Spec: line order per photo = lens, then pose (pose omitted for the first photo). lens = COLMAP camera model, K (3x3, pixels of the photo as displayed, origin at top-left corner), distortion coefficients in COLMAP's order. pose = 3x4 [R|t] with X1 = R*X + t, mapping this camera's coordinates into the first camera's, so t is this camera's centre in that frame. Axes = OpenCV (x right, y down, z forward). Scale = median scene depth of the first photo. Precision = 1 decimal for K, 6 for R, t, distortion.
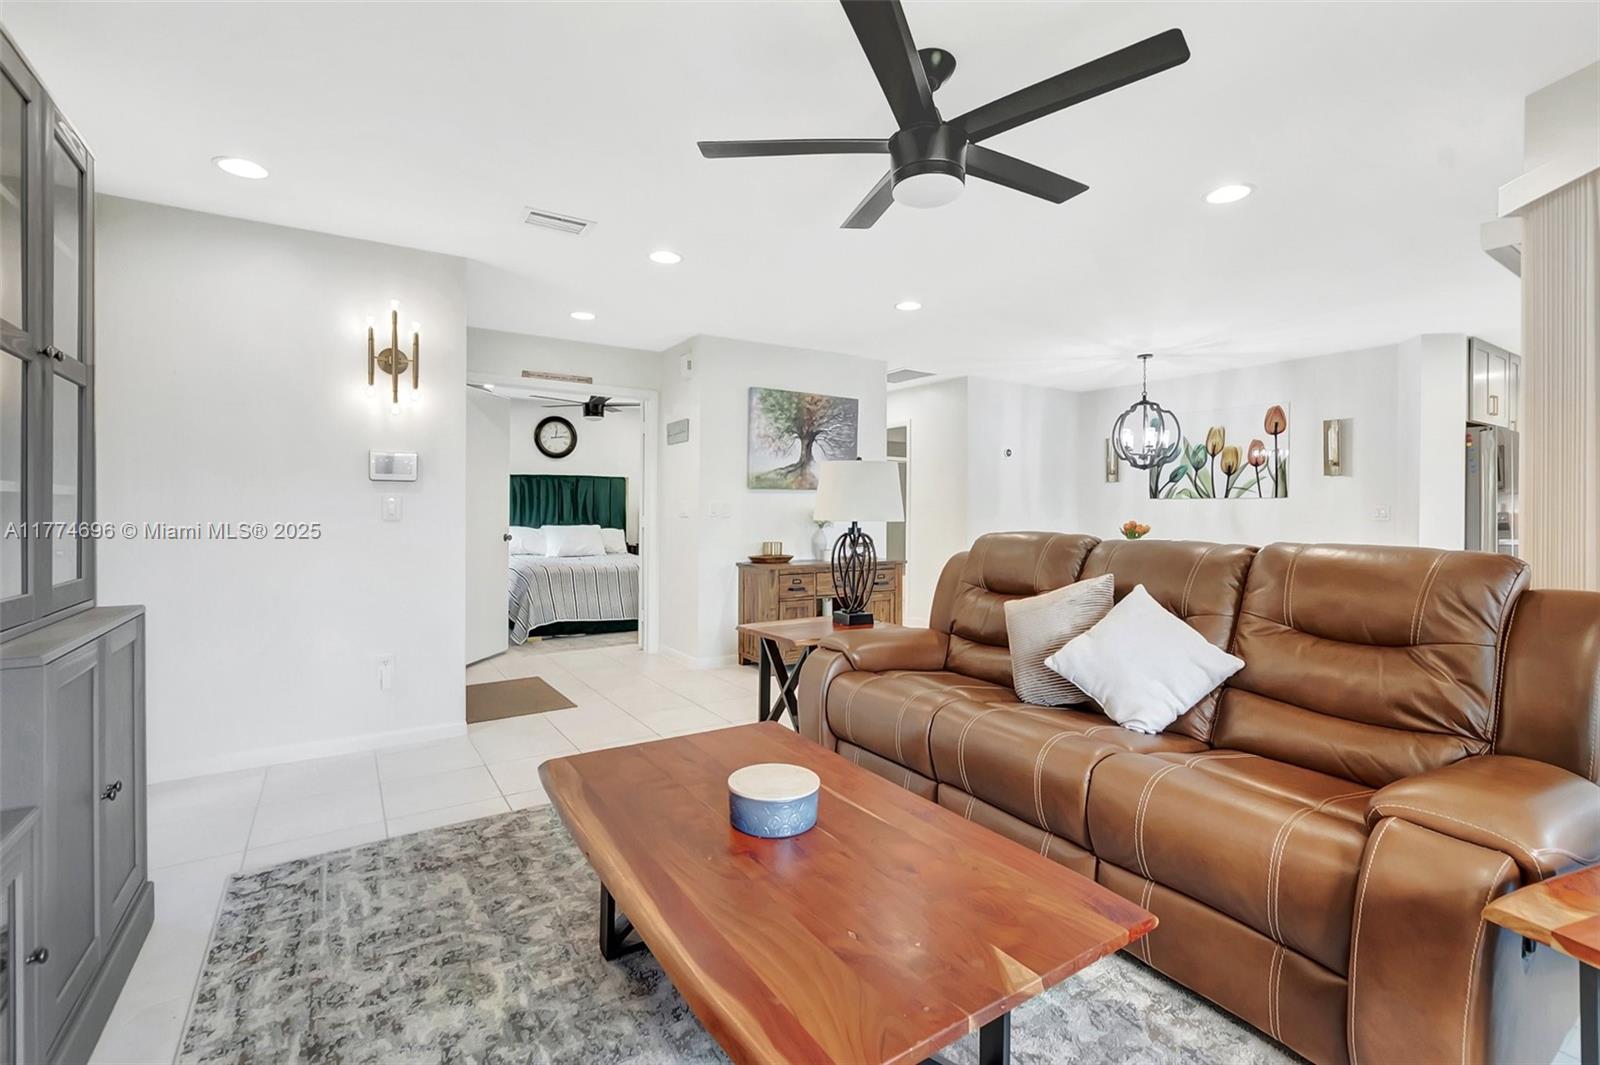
lens RADIAL K [[711.8, 0, 801.8], [0, 711.8, 515.9], [0, 0, 1]] dist [-0.003977, -0.000476]
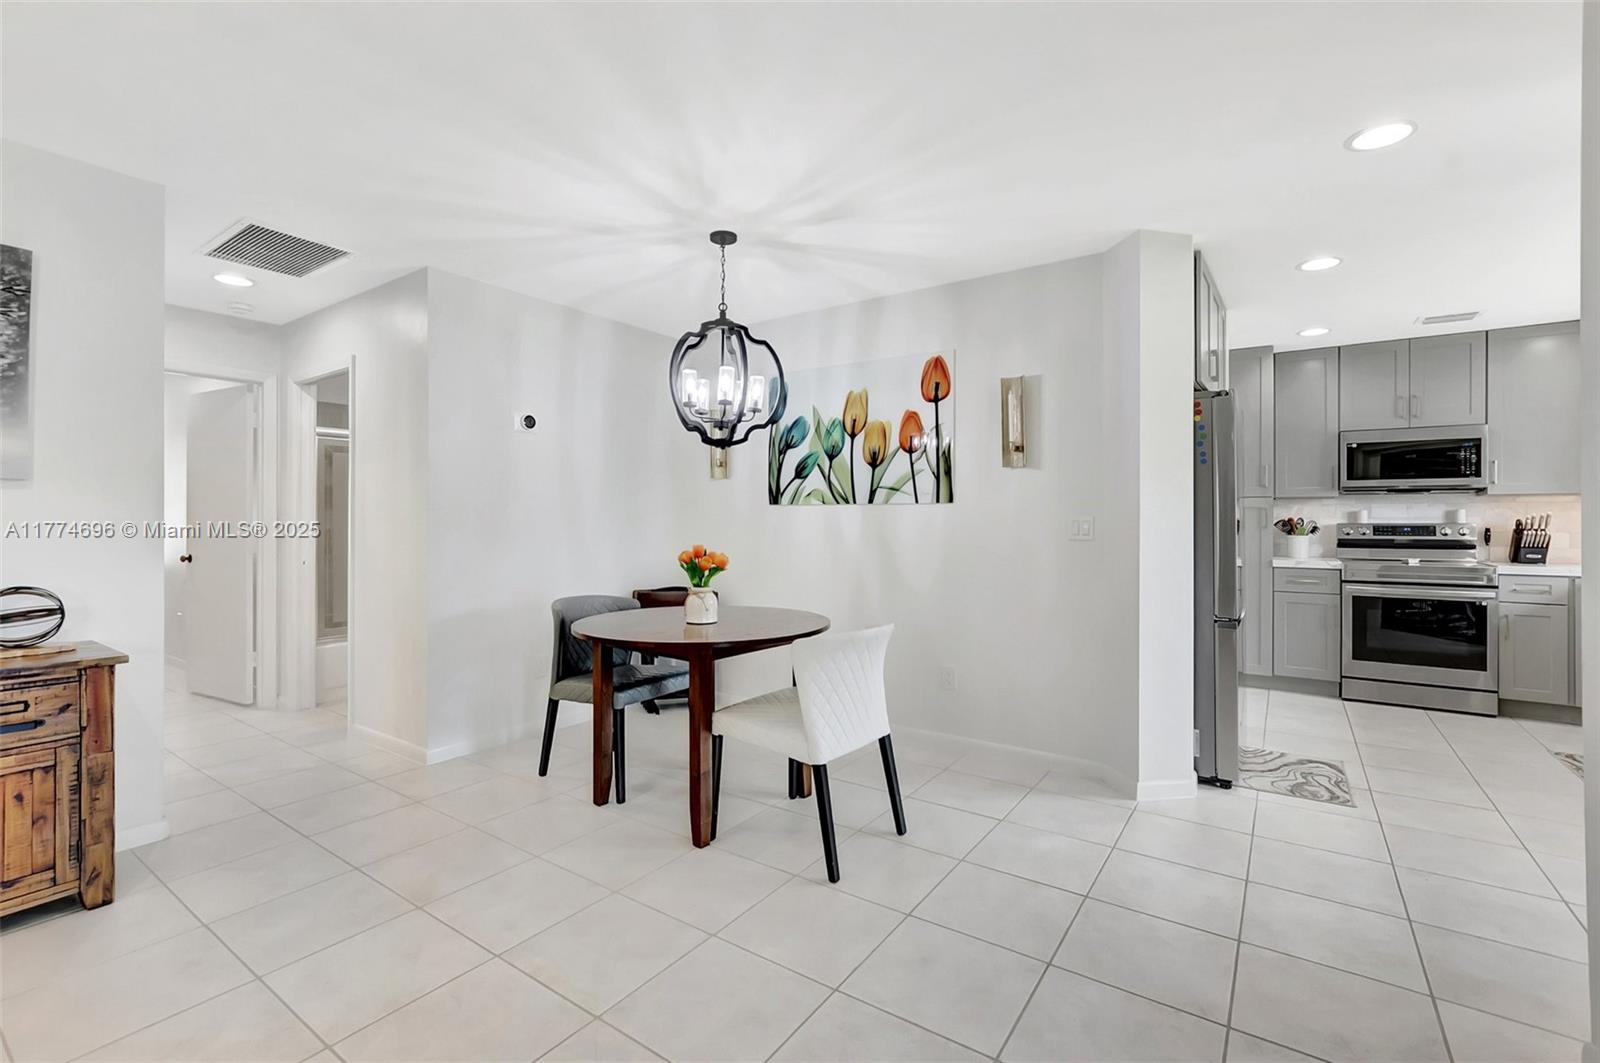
lens RADIAL K [[711.8, 0, 788.8], [0, 711.8, 522.9], [0, 0, 1]] dist [-0.003977, -0.000476]
pose [[0.933622, -0.005190, 0.358223, 0.335976], [0.006010, 0.999981, -0.001176, -0.008552], [-0.358210, 0.003251, 0.933635, 0.483543]]
